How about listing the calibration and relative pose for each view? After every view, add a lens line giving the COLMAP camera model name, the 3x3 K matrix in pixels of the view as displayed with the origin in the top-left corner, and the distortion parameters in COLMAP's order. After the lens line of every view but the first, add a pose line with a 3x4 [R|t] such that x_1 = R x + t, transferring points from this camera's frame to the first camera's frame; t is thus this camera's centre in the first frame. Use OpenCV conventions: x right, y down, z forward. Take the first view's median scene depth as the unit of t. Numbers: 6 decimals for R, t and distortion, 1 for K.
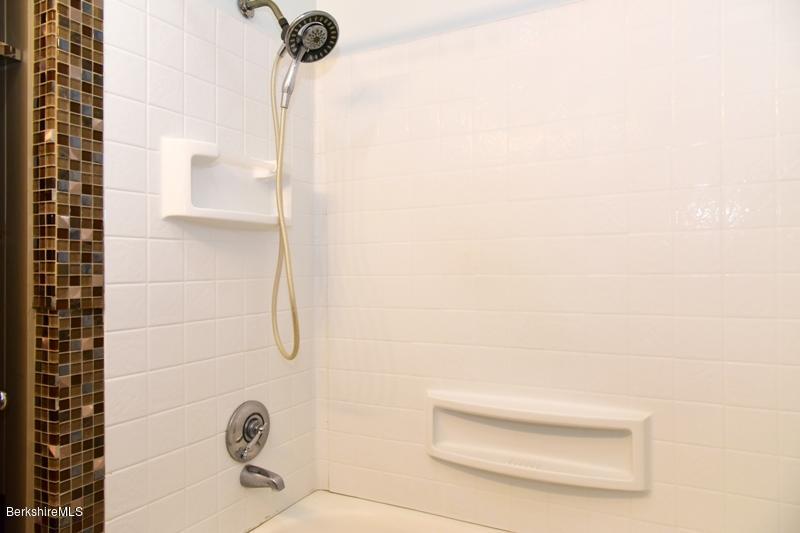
lens RADIAL K [[574.1, 0, 400.0], [0, 574.1, 265.4], [0, 0, 1]] dist [-0.009550, -0.007760]
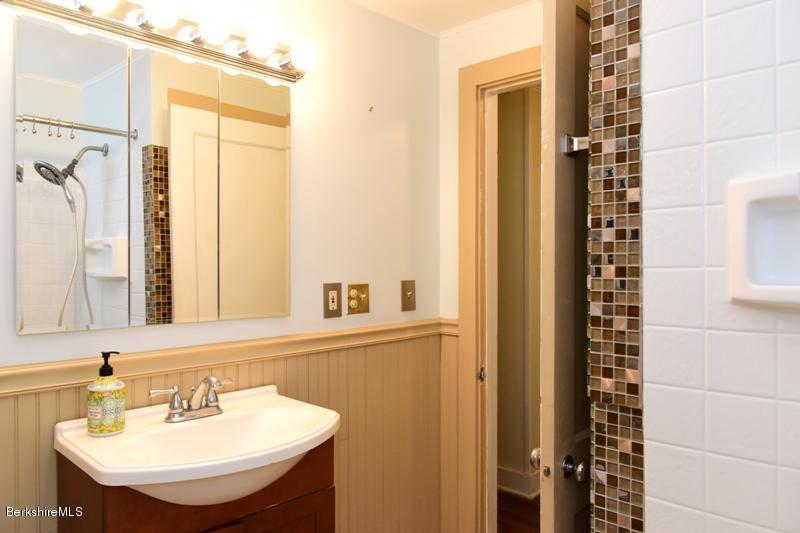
lens RADIAL K [[574.1, 0, 400.0], [0, 574.1, 271.7], [0, 0, 1]] dist [-0.009550, -0.007760]
pose [[-0.315755, 0.000859, -0.948840, 0.401093], [0.006400, 0.999979, -0.001225, -0.132147], [0.948819, -0.006460, -0.315754, 0.938137]]
